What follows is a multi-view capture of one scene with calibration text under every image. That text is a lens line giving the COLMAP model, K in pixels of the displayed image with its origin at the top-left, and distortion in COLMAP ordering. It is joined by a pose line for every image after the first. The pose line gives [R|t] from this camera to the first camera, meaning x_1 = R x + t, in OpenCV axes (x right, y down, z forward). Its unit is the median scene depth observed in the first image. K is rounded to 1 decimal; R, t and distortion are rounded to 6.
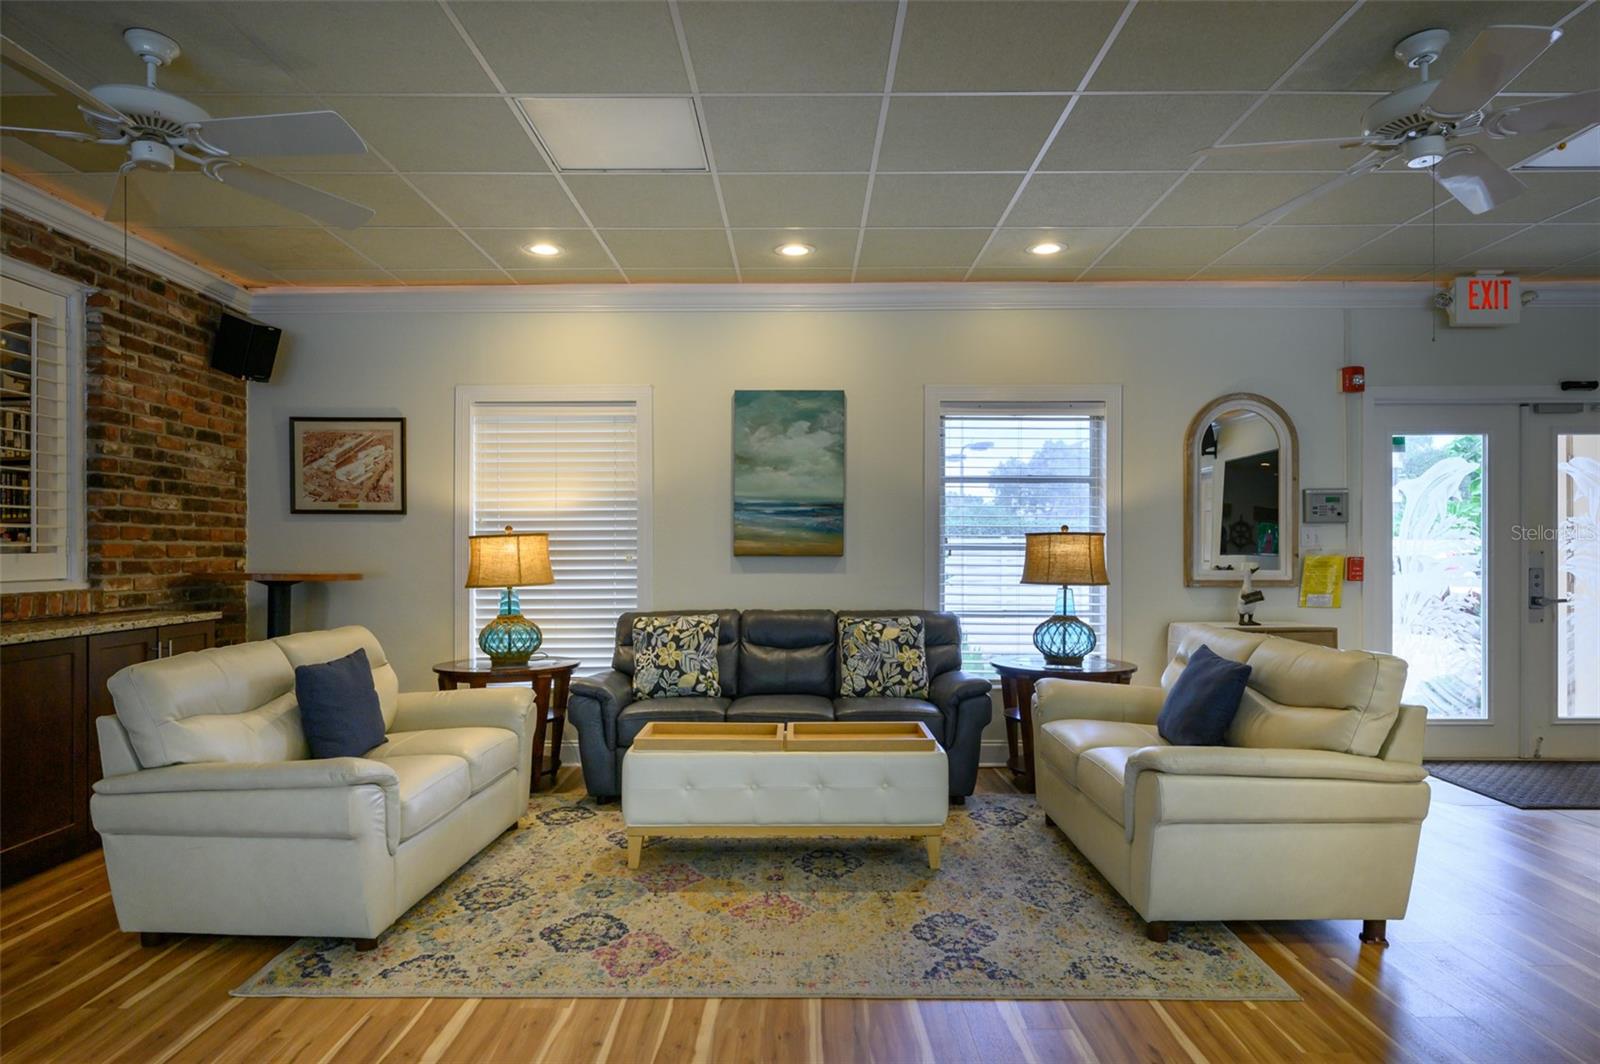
lens RADIAL K [[901.2, 0, 803.7], [0, 901.2, 544.3], [0, 0, 1]] dist [0.000651, -0.000538]
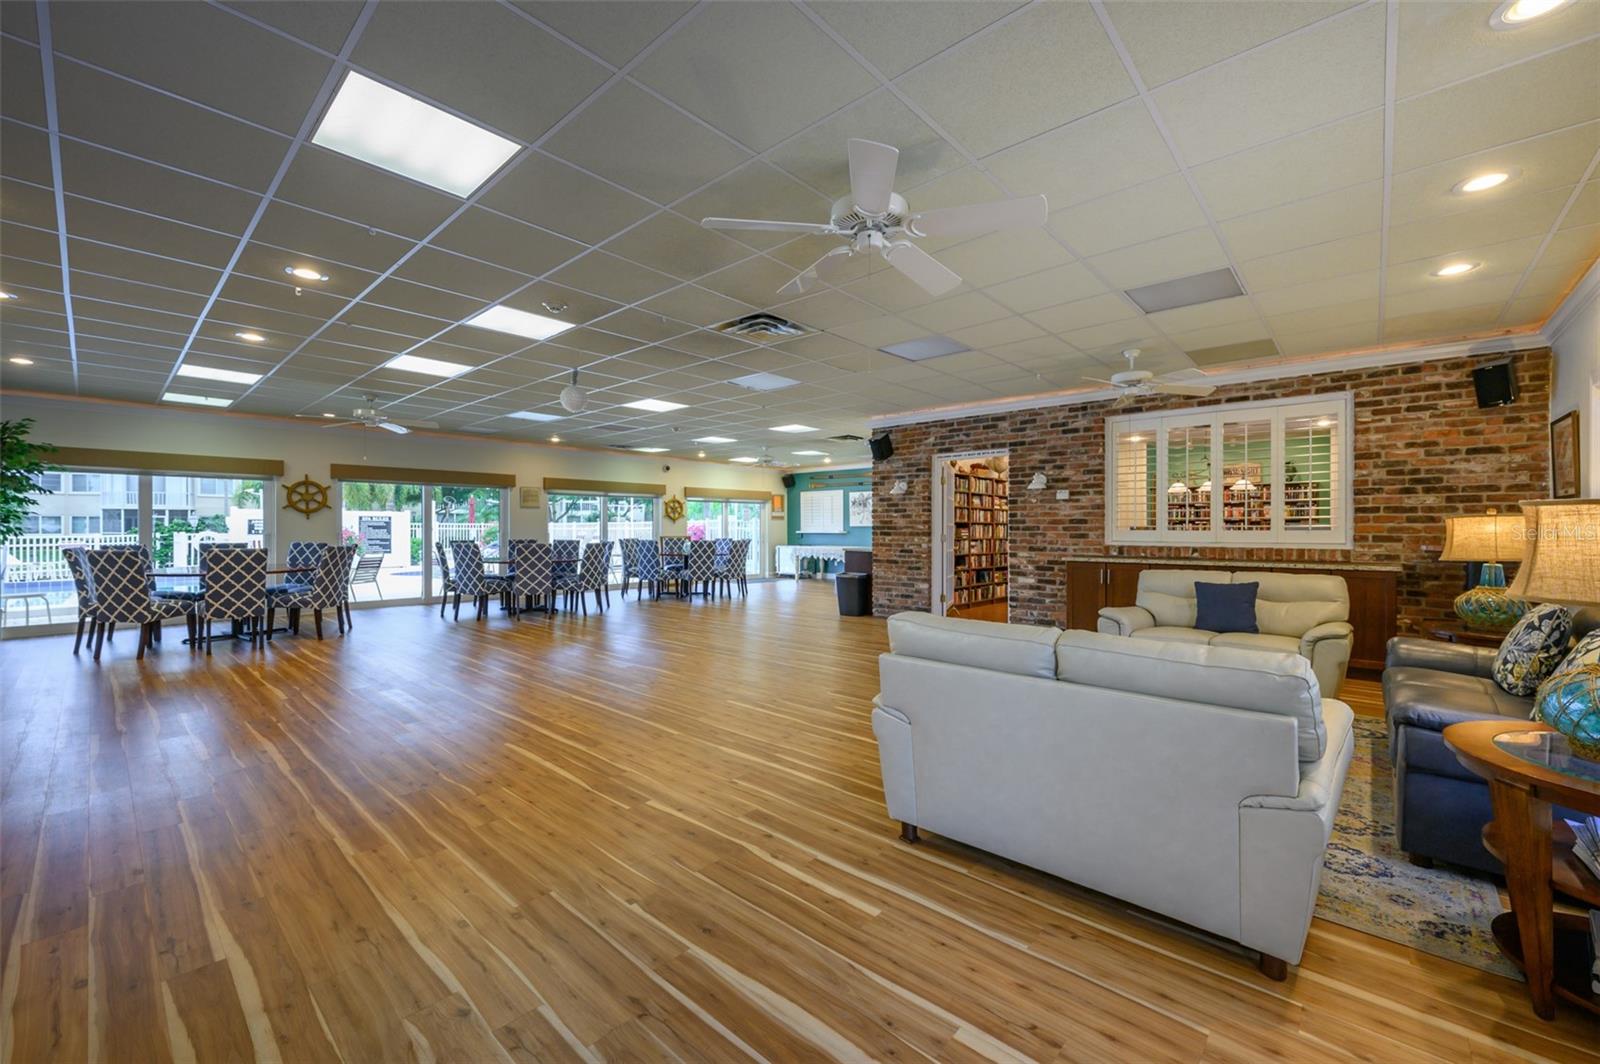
lens RADIAL K [[646.2, 0, 802.7], [0, 646.2, 528.8], [0, 0, 1]] dist [-0.000137, -0.000009]
pose [[-0.673251, 0.000709, -0.739414, 0.929198], [0.002330, 0.999997, -0.001163, 0.005010], [0.739410, -0.002506, -0.673250, 0.989763]]
